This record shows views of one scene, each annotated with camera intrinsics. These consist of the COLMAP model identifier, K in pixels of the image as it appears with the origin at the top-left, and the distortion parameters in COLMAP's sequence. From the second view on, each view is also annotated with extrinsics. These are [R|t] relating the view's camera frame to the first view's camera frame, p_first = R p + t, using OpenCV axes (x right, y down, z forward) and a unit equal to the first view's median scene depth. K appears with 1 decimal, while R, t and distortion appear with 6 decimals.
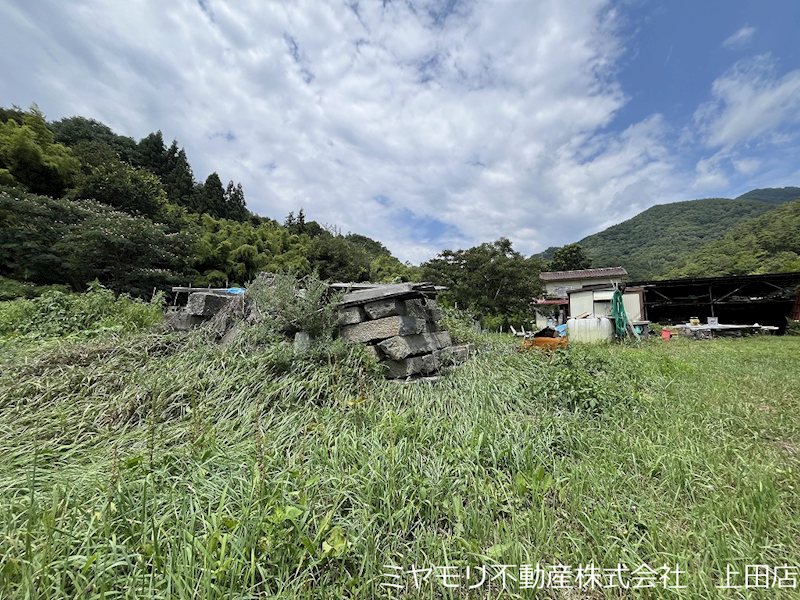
lens RADIAL K [[325.0, 0, 398.5], [0, 325.0, 302.5], [0, 0, 1]] dist [-0.002208, 0.000753]
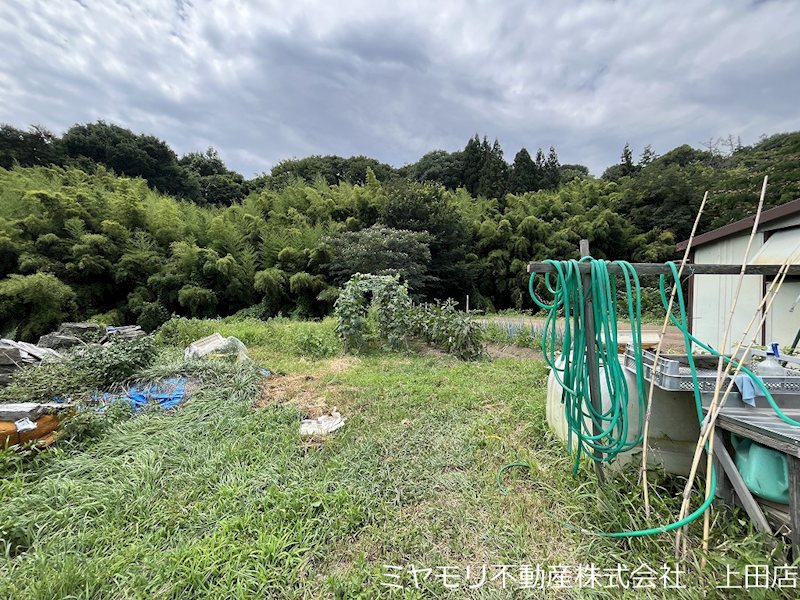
lens RADIAL K [[325.0, 0, 397.5], [0, 325.0, 299.9], [0, 0, 1]] dist [-0.002208, 0.000753]
pose [[0.492694, -0.033030, -0.869575, 0.128787], [0.117680, 0.992629, 0.028972, -0.004728], [0.862209, -0.116606, 0.492950, 0.124611]]
